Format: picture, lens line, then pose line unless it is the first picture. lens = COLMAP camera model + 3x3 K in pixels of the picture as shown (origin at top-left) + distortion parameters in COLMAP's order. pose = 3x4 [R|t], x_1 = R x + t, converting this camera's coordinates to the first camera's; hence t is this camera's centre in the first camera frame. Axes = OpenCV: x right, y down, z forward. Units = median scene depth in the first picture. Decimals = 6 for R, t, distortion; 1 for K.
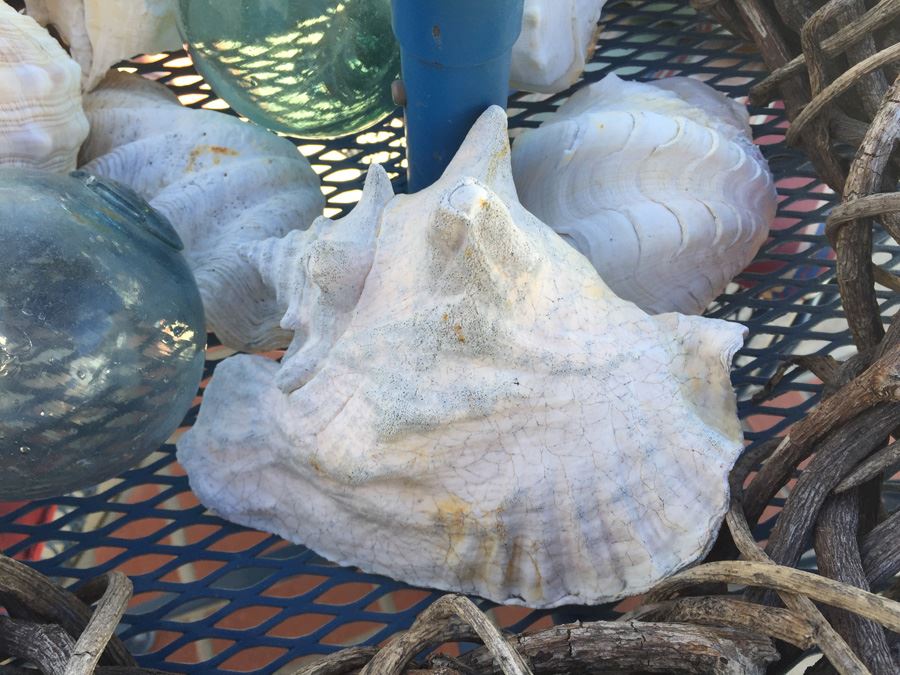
lens RADIAL K [[778.1, 0, 449.0], [0, 778.1, 336.7], [0, 0, 1]] dist [0.053863, -0.081997]
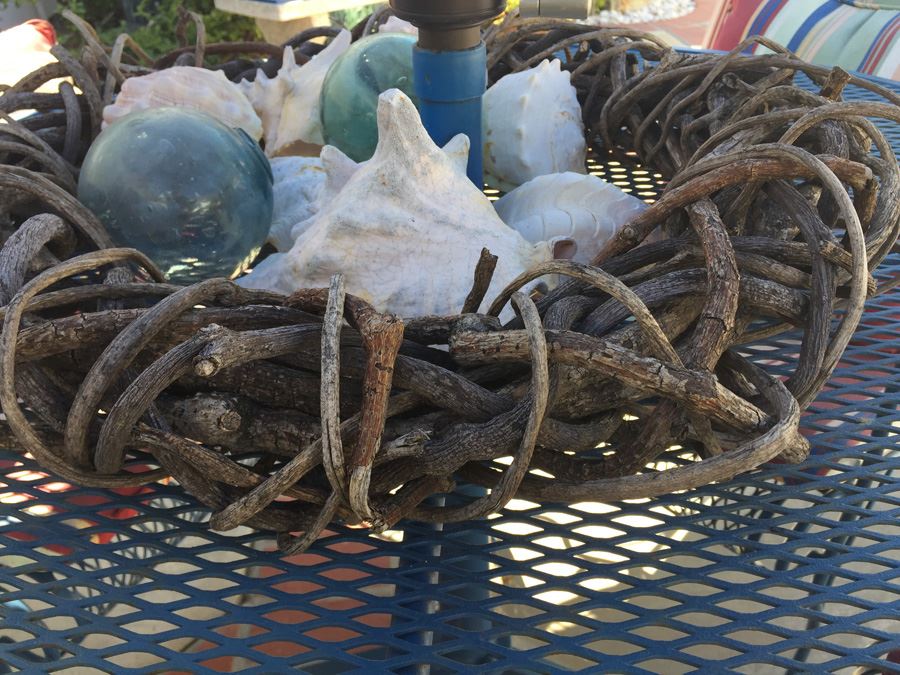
lens RADIAL K [[778.1, 0, 450.0], [0, 778.1, 338.3], [0, 0, 1]] dist [0.053863, -0.081997]
pose [[0.952445, 0.135612, -0.272869, 0.612371], [-0.246004, 0.870649, -0.425972, 0.912382], [0.179806, 0.472842, 0.862607, -0.304792]]
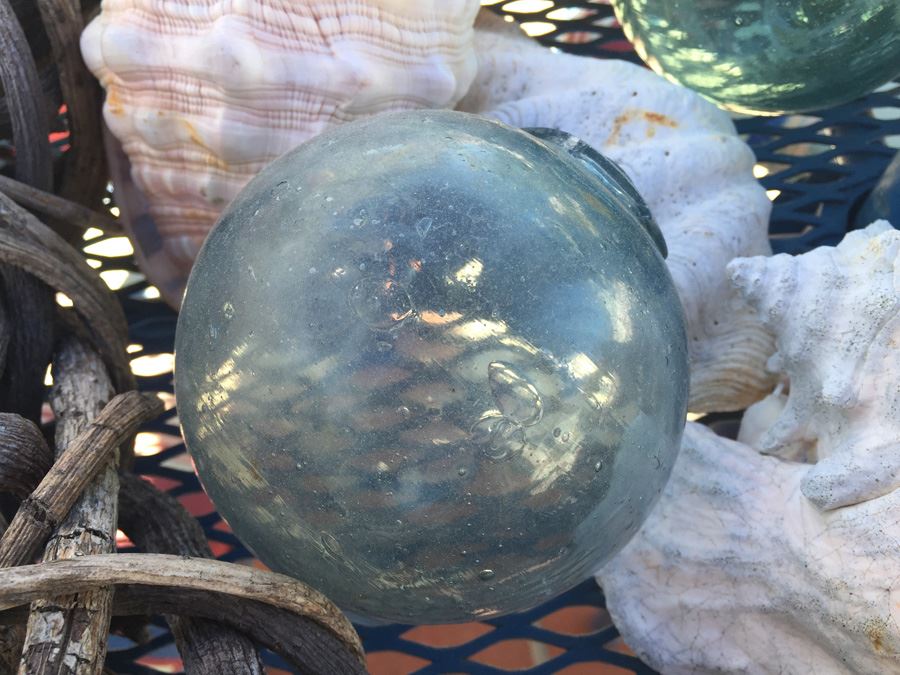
lens RADIAL K [[778.1, 0, 451.5], [0, 778.1, 338.5], [0, 0, 1]] dist [0.053863, -0.081997]
pose [[0.986334, 0.117063, -0.115939, -0.415706], [-0.116723, 0.993117, 0.009741, -0.031897], [0.116282, 0.003925, 0.993209, 0.321823]]
